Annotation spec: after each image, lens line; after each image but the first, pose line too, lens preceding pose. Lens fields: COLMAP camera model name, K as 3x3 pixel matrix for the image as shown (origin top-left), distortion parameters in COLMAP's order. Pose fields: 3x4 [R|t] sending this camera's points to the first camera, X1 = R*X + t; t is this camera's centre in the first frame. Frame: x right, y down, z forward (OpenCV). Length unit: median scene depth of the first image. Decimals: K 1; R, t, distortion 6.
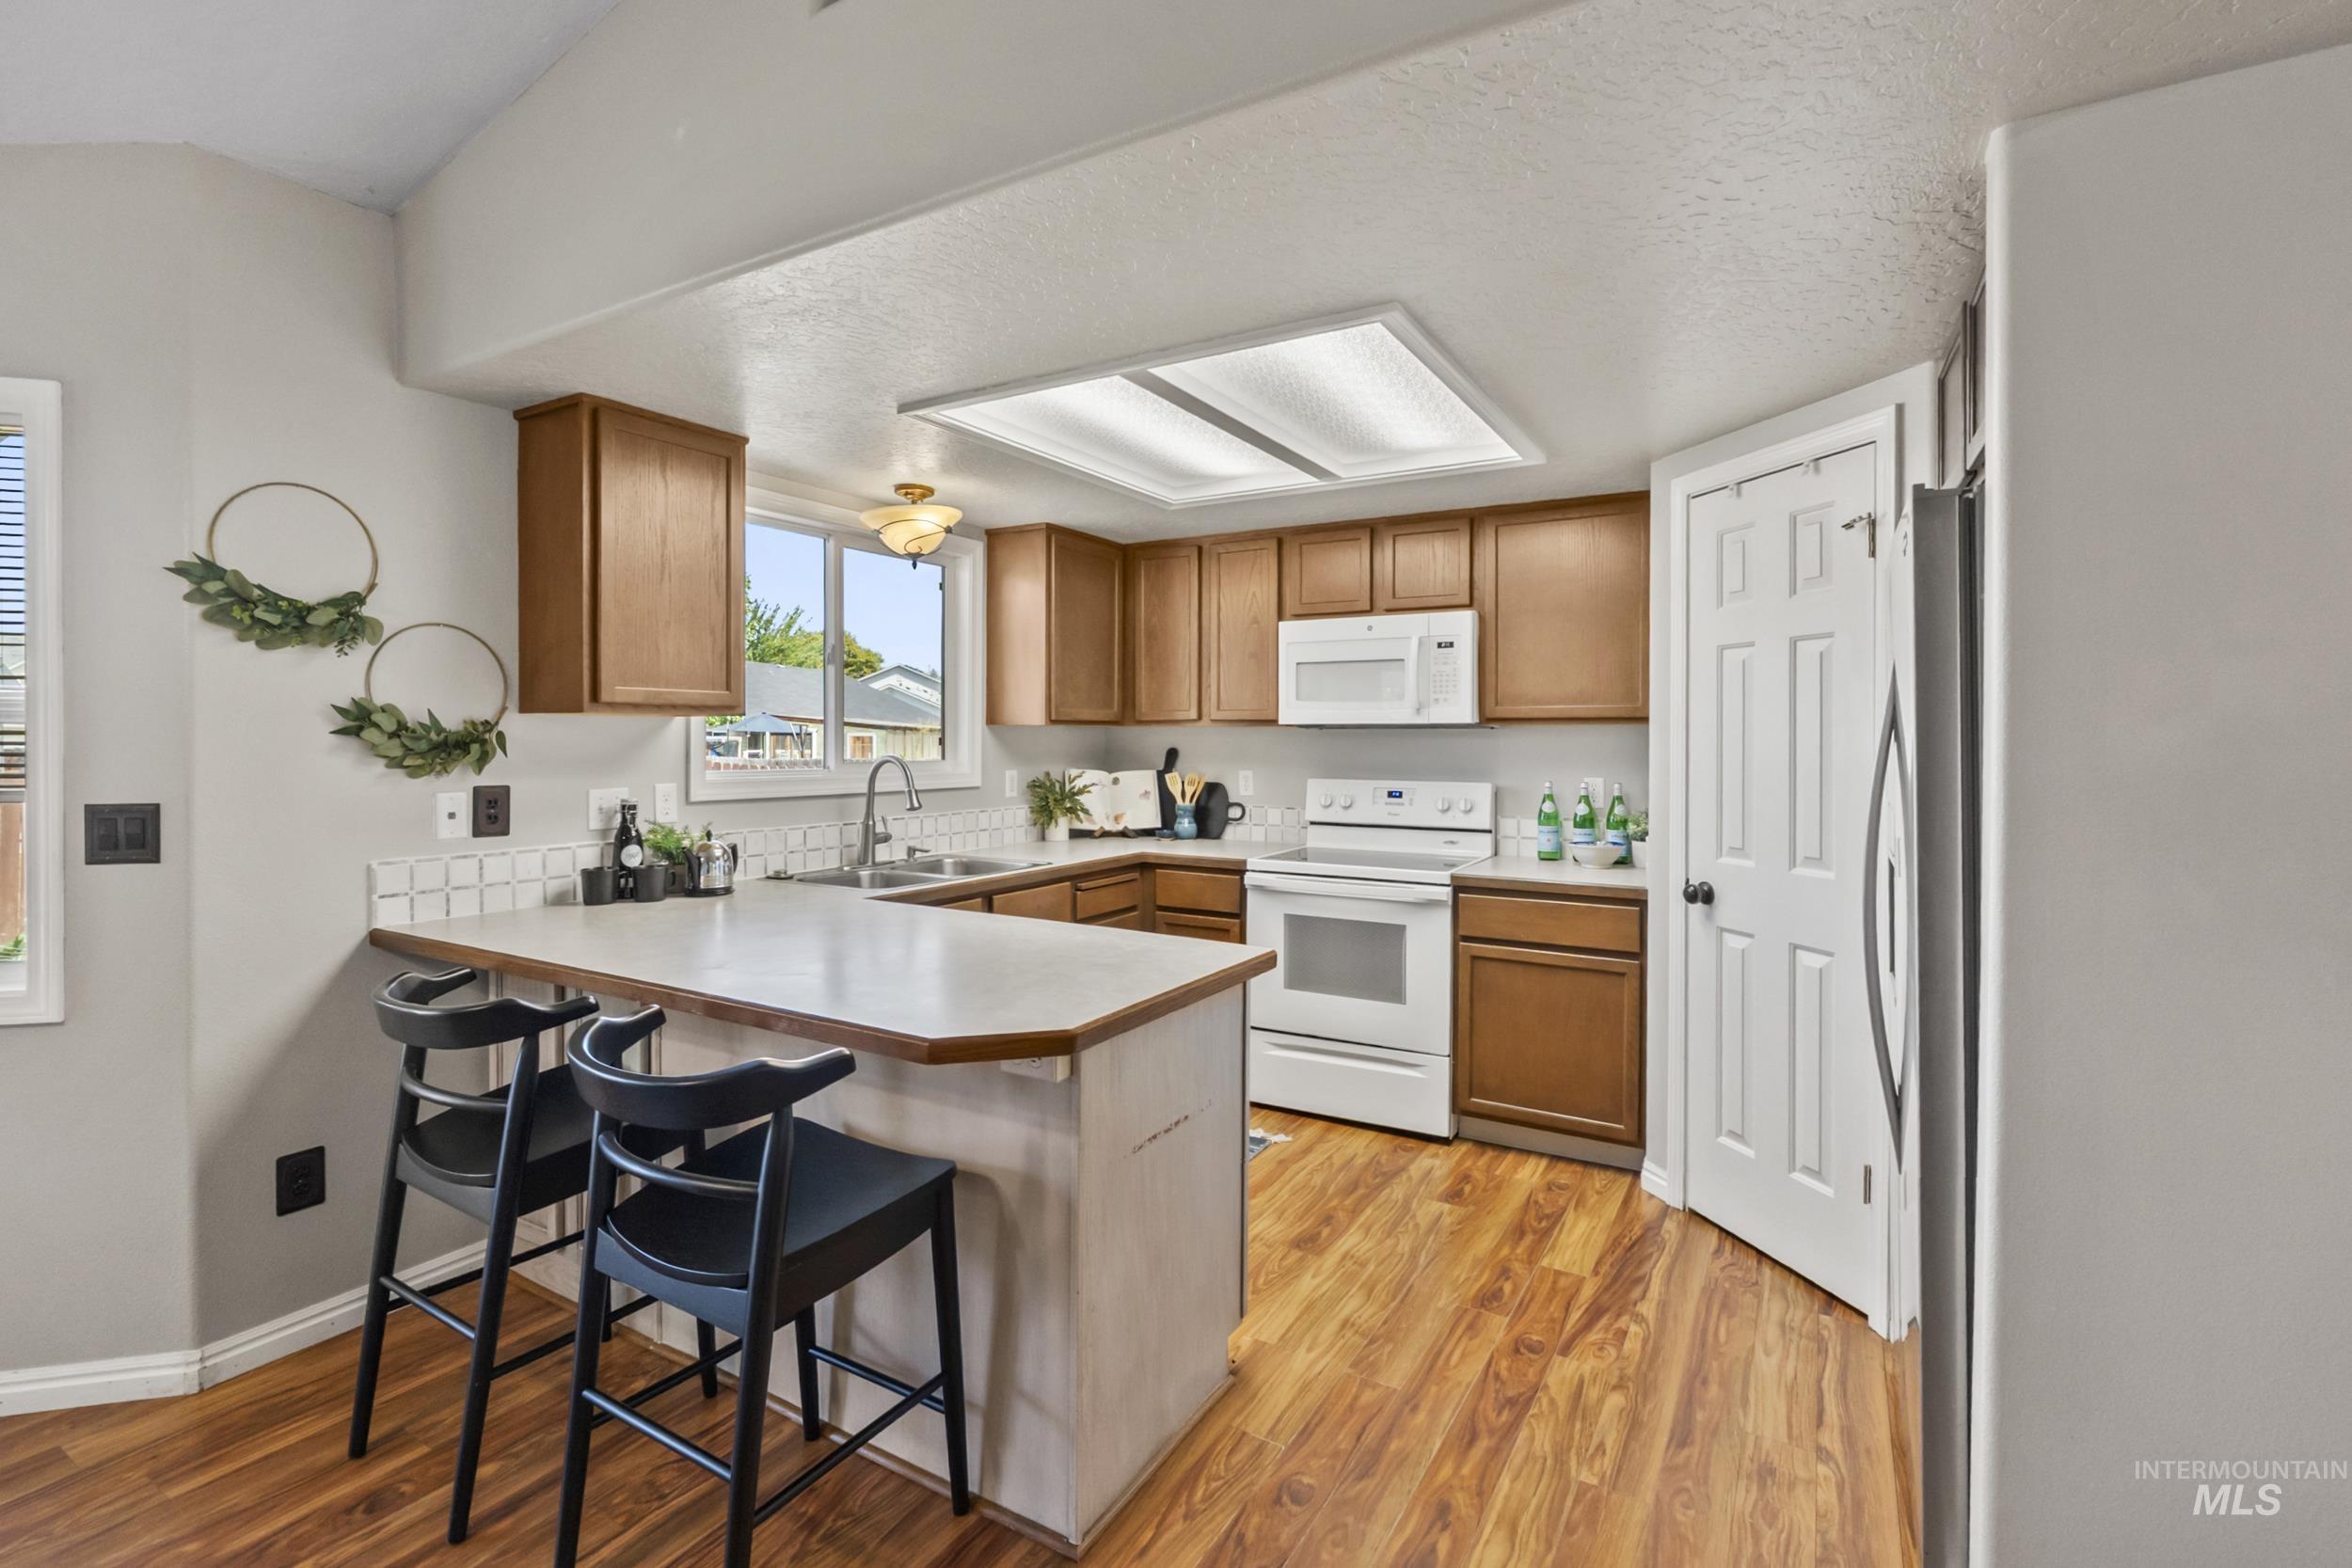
lens RADIAL K [[1062.1, 0, 1184.6], [0, 1062.1, 748.0], [0, 0, 1]] dist [-0.001764, -0.000135]
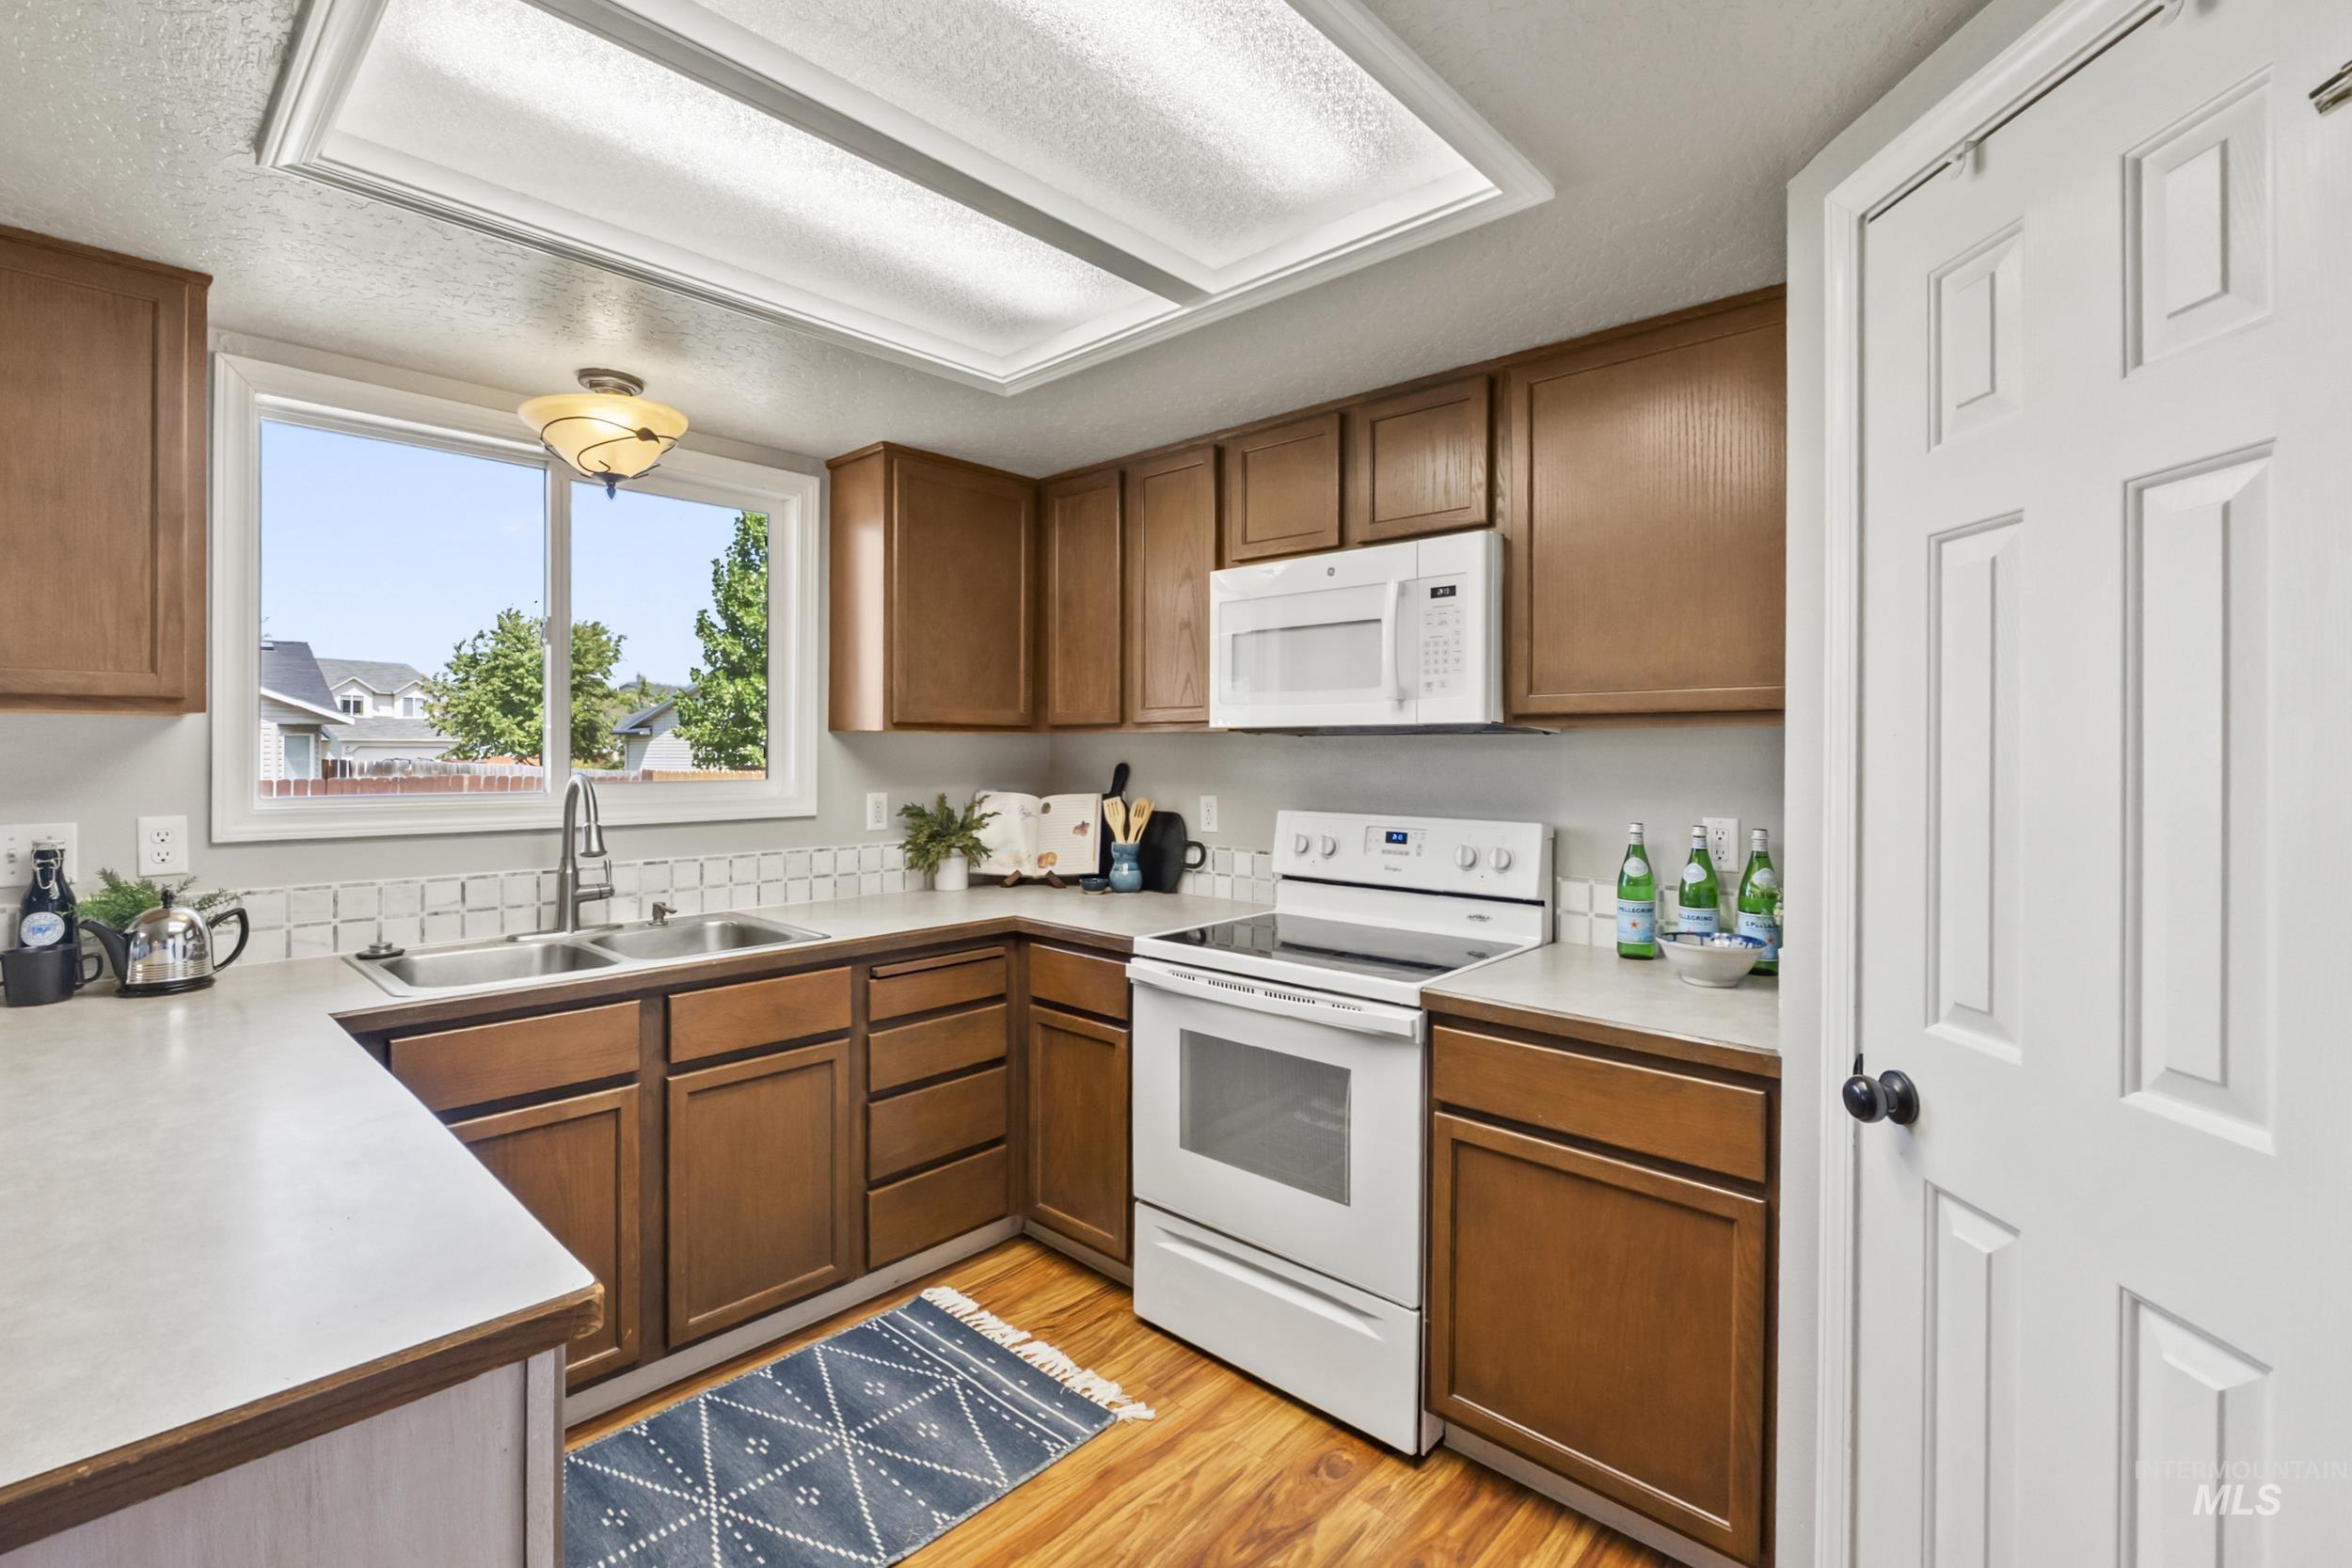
lens RADIAL K [[1045.3, 0, 1184.1], [0, 1045.3, 759.1], [0, 0, 1]] dist [-0.001987, -0.000651]
pose [[0.978562, 0.002232, -0.205942, 0.221356], [-0.002618, 0.999995, -0.001600, -0.002216], [0.205937, 0.002105, 0.978563, 0.393450]]
